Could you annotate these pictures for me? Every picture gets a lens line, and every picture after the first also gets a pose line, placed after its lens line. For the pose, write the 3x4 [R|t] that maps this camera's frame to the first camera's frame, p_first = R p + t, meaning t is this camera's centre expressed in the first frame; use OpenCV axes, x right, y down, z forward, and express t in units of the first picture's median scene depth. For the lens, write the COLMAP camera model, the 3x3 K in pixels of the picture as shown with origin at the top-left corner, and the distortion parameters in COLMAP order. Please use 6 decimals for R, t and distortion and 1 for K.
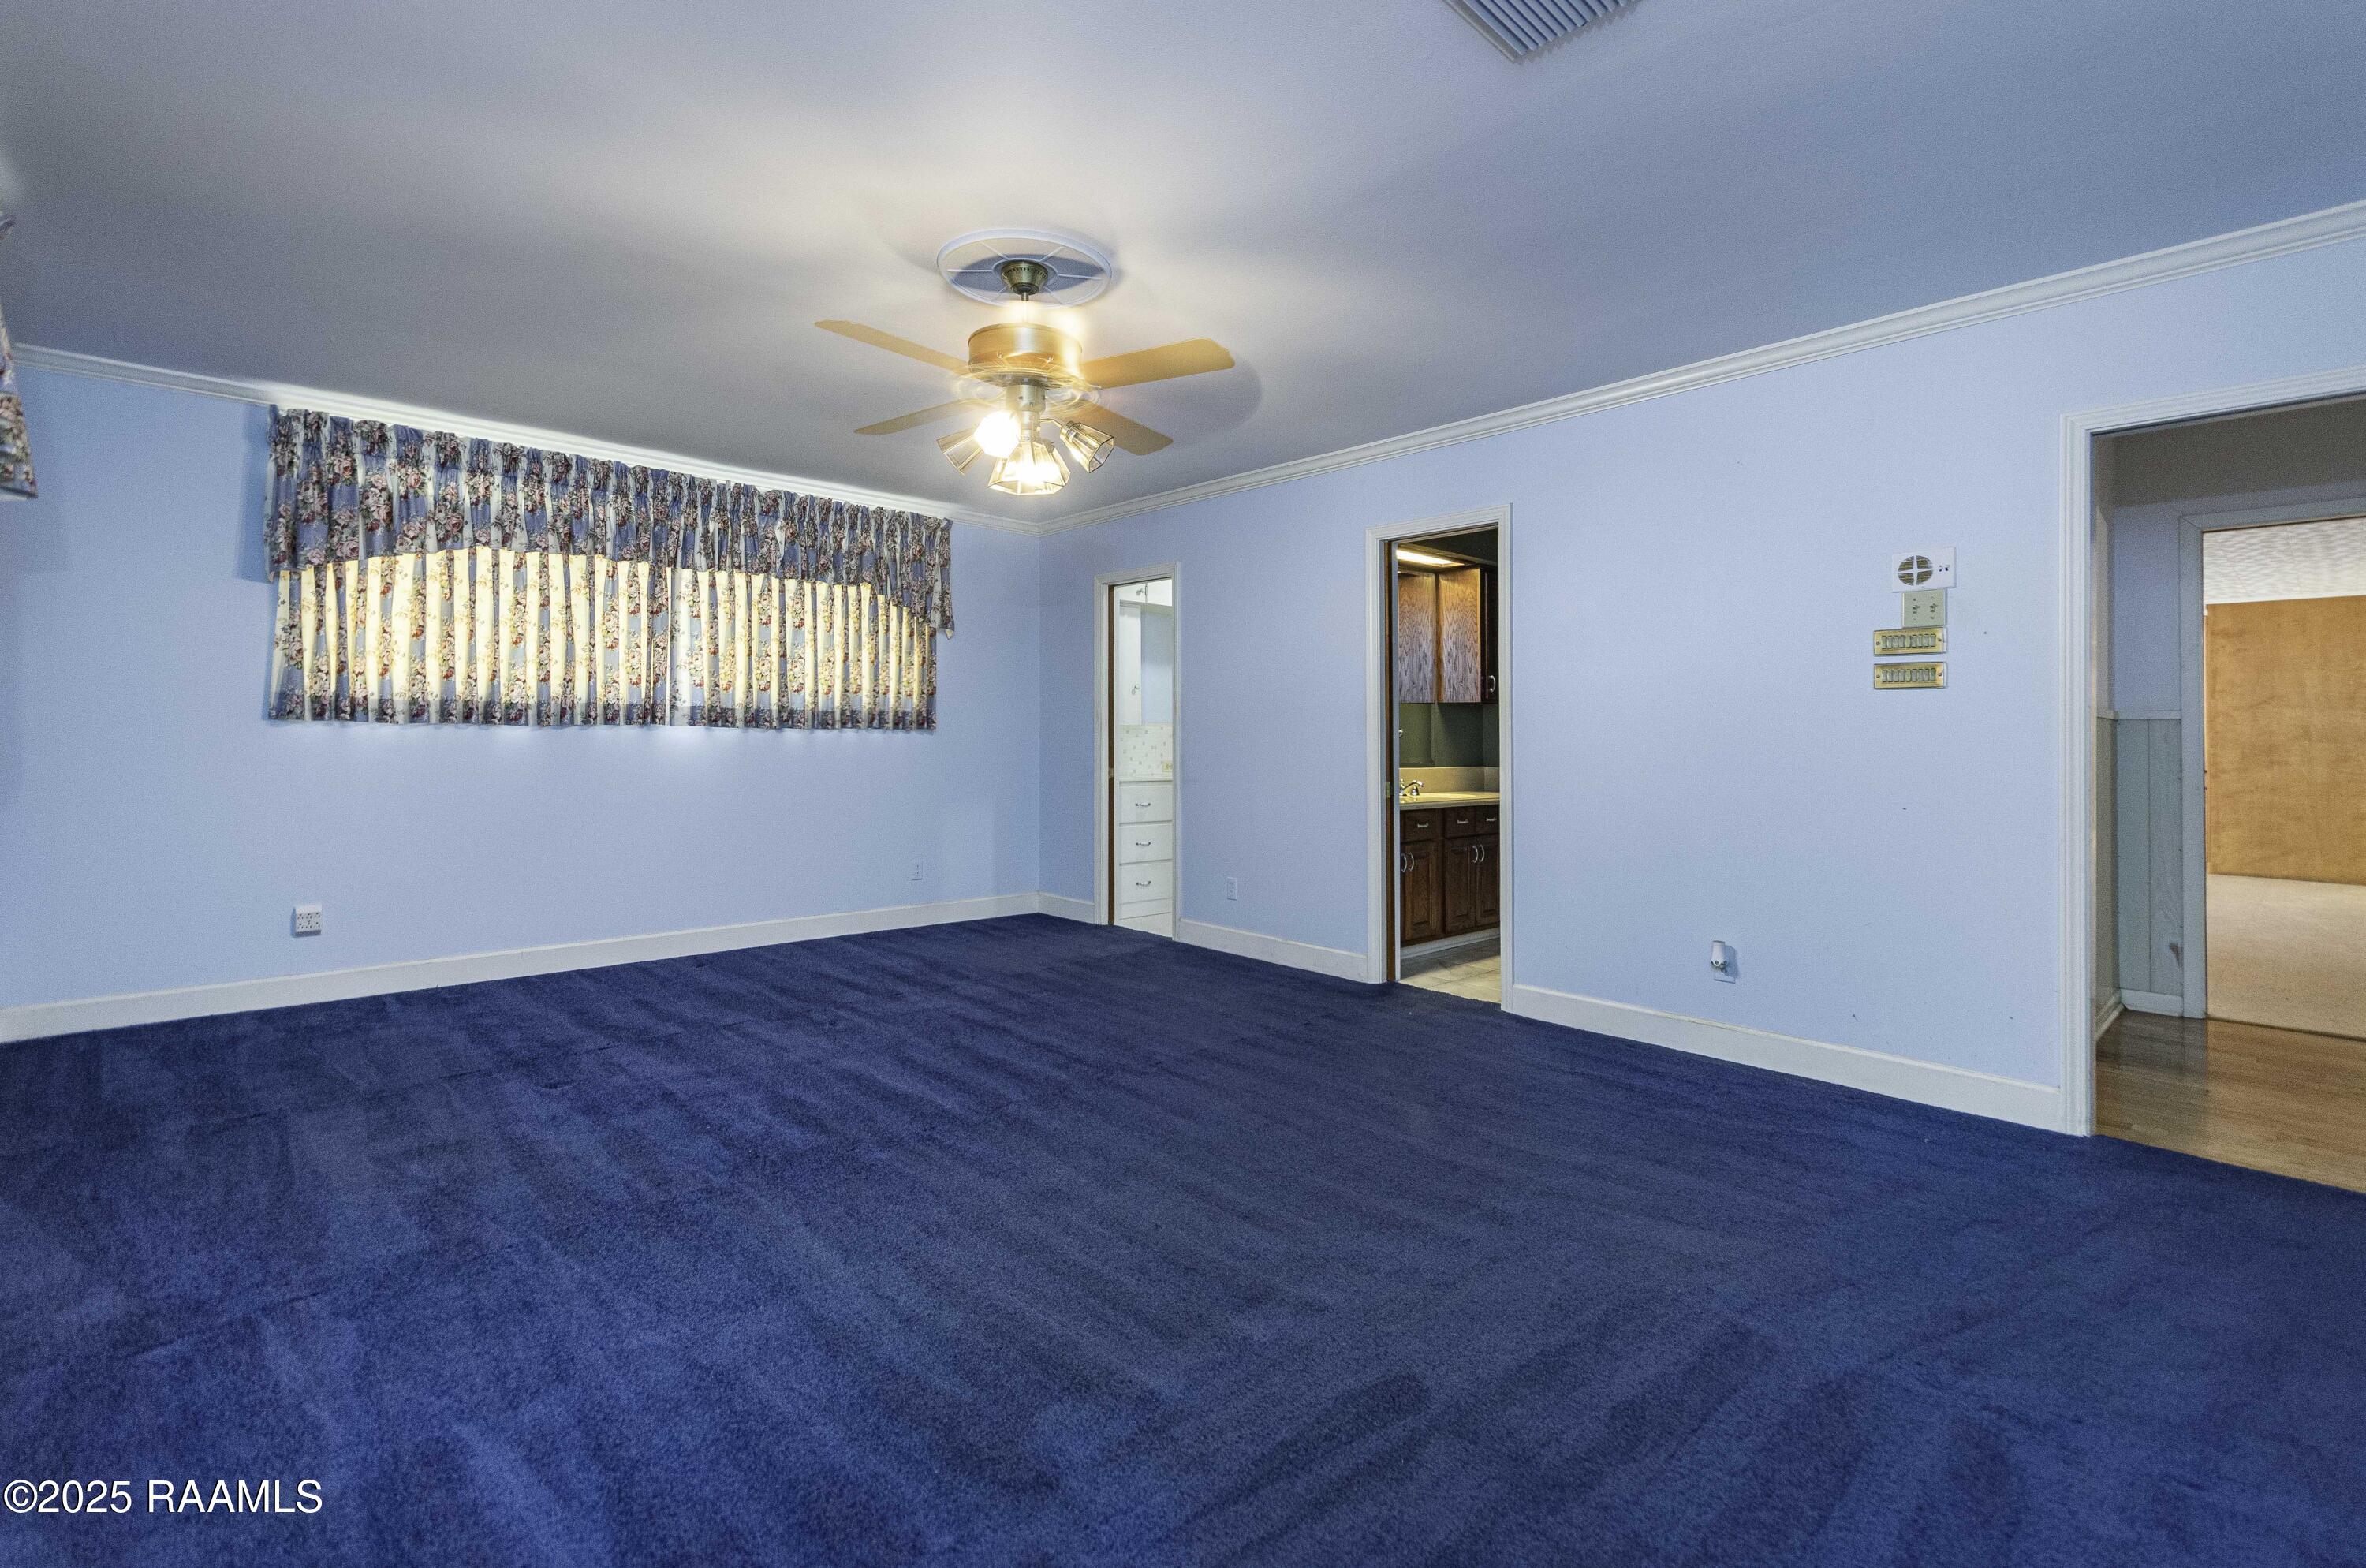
lens RADIAL K [[1062.4, 0, 1220.8], [0, 1062.4, 736.3], [0, 0, 1]] dist [0.003772, 0.002184]
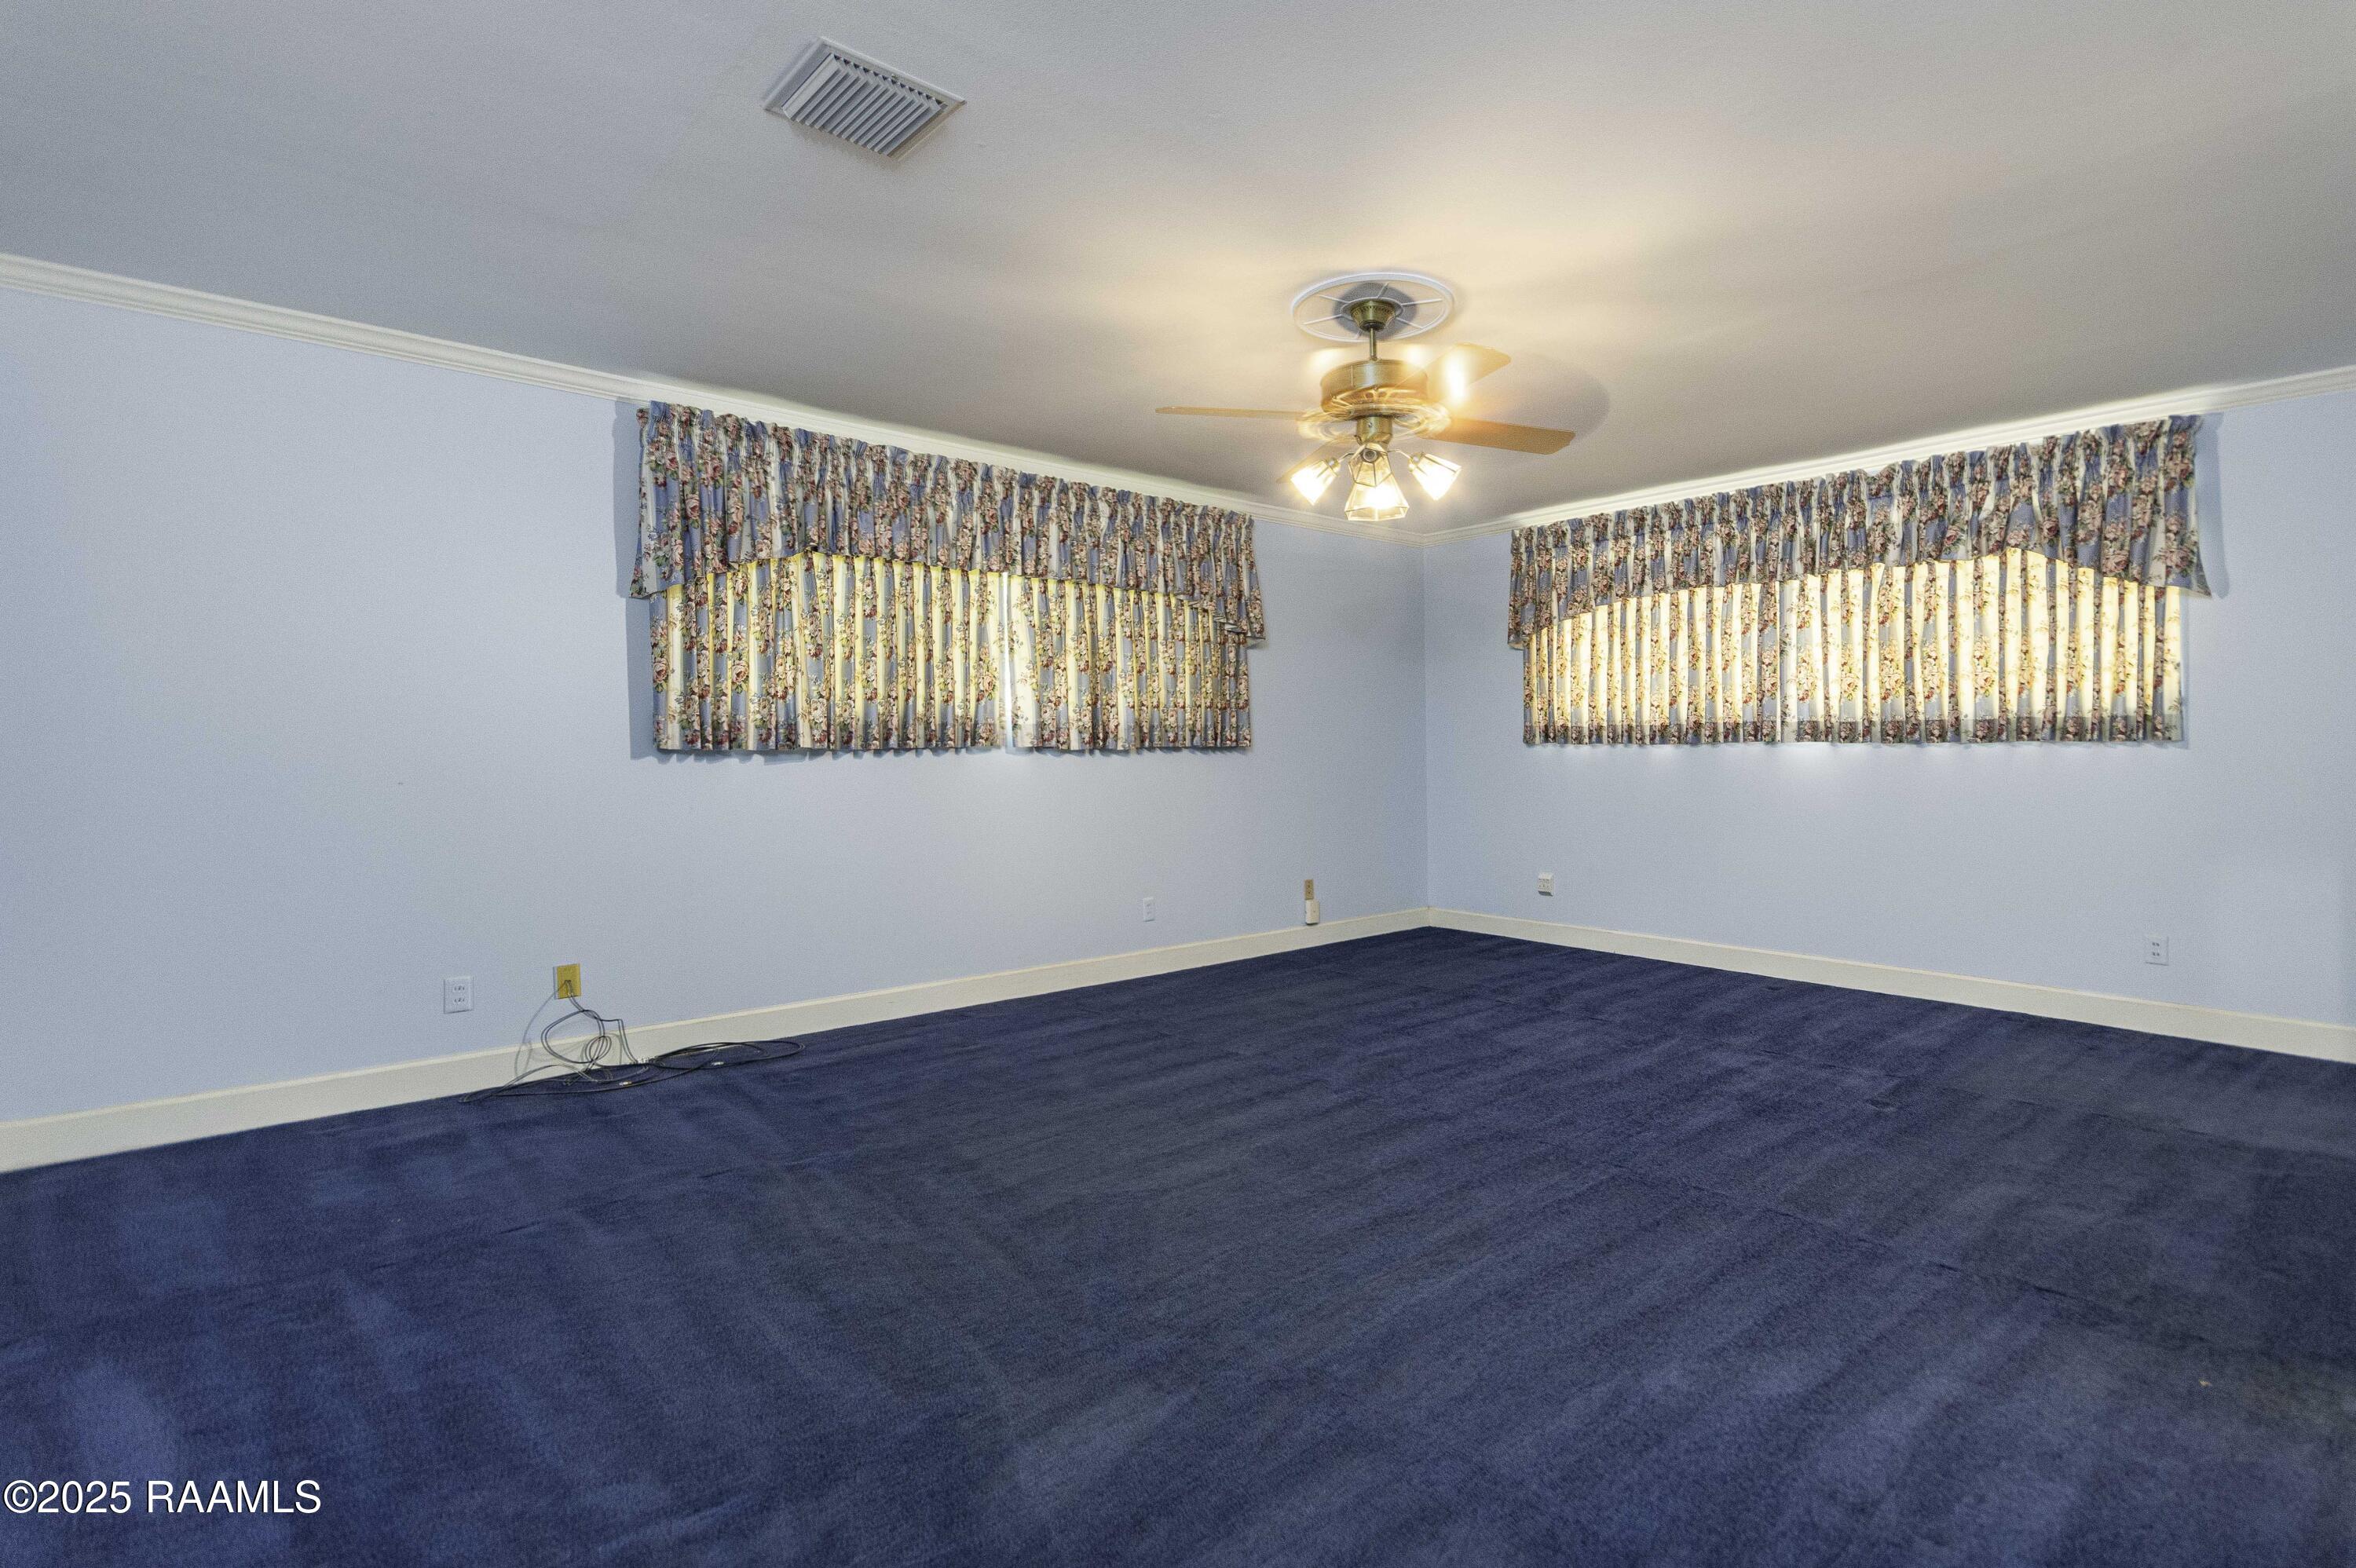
lens RADIAL K [[1110.7, 0, 1168.2], [0, 1110.7, 769.1], [0, 0, 1]] dist [-0.002598, -0.001908]
pose [[-0.072416, 0.007157, -0.997349, 0.551984], [0.002748, 0.999972, 0.006977, 0.006424], [0.997371, -0.002236, -0.072433, 0.517009]]
